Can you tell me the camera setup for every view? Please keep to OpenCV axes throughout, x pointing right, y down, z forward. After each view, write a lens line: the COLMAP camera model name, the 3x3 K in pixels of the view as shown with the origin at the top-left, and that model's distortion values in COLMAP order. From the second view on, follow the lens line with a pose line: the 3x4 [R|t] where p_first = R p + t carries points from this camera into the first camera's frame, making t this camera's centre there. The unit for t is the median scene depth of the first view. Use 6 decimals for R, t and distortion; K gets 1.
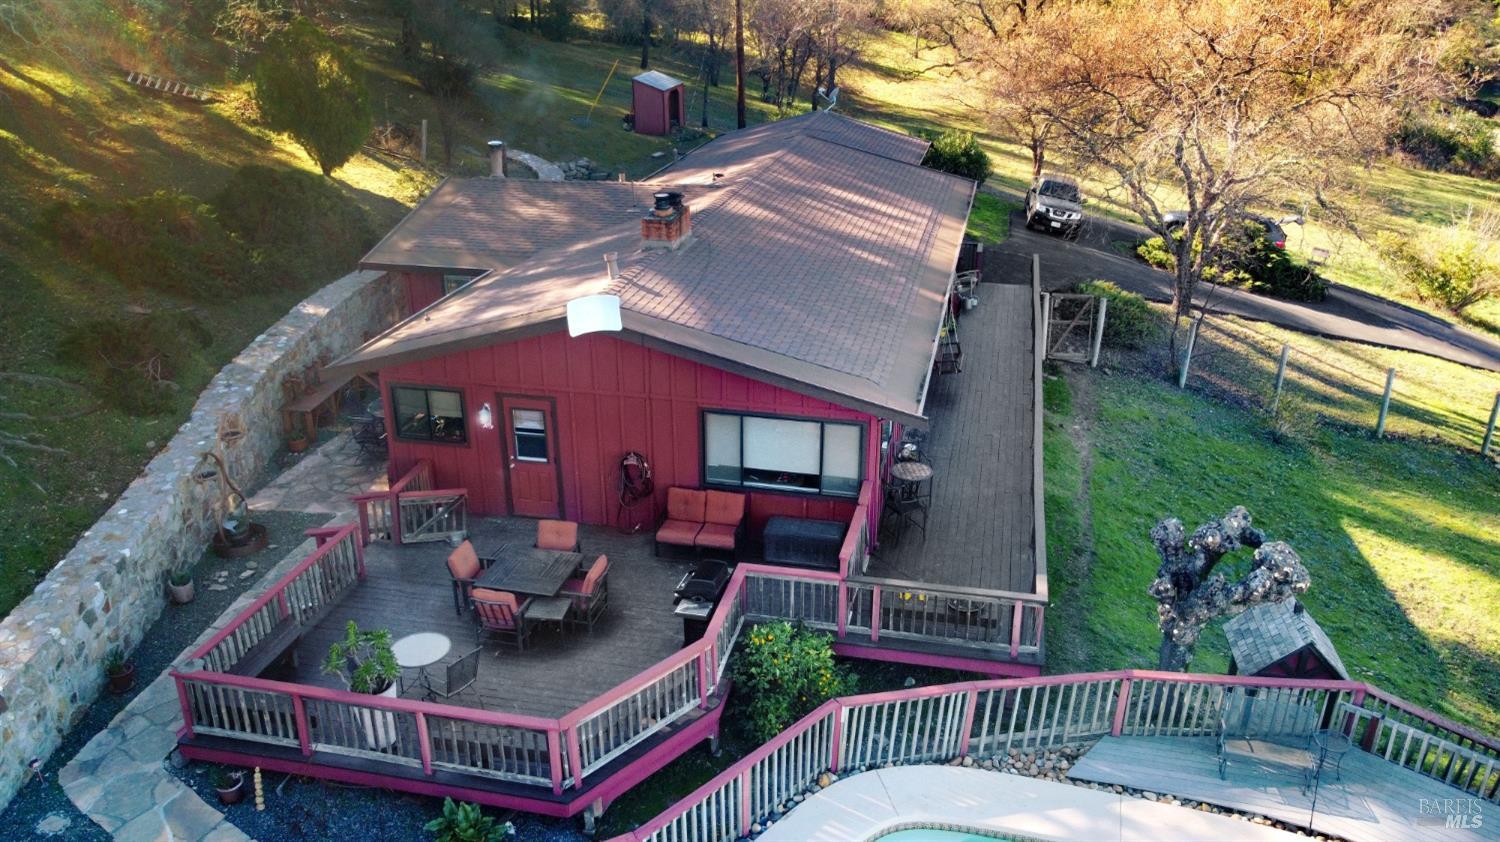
lens RADIAL K [[1137.8, 0, 747.0], [0, 1137.8, 429.0], [0, 0, 1]] dist [0.000869, -0.001530]
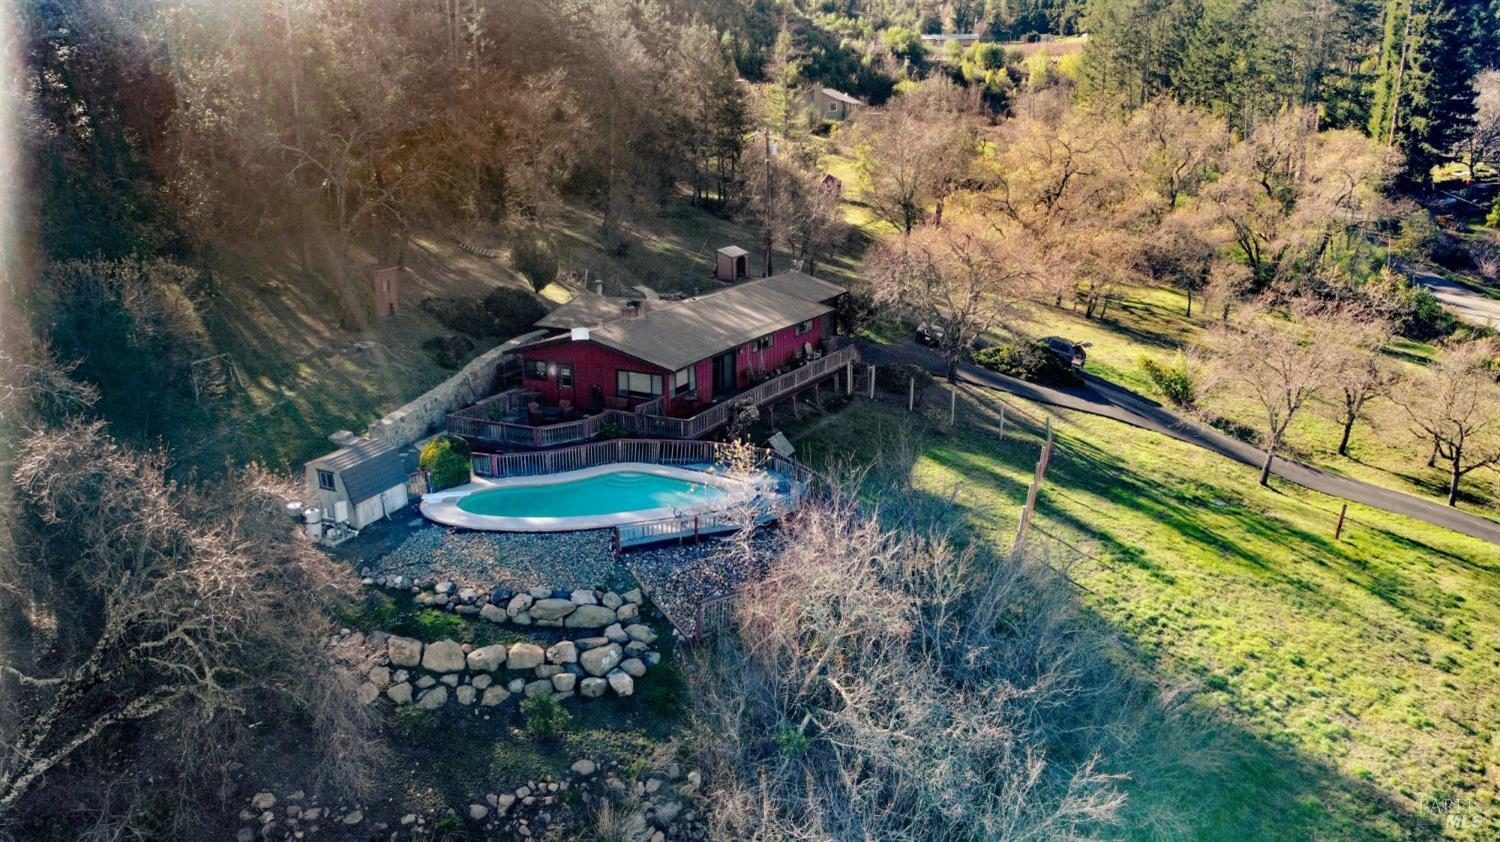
lens RADIAL K [[1137.8, 0, 747.0], [0, 1137.8, 429.0], [0, 0, 1]] dist [0.000869, -0.001530]
pose [[0.969942, 0.067575, -0.233765, 0.945728], [-0.095994, 0.989015, -0.112405, 0.416919], [0.223601, 0.131466, 0.965774, -1.693389]]
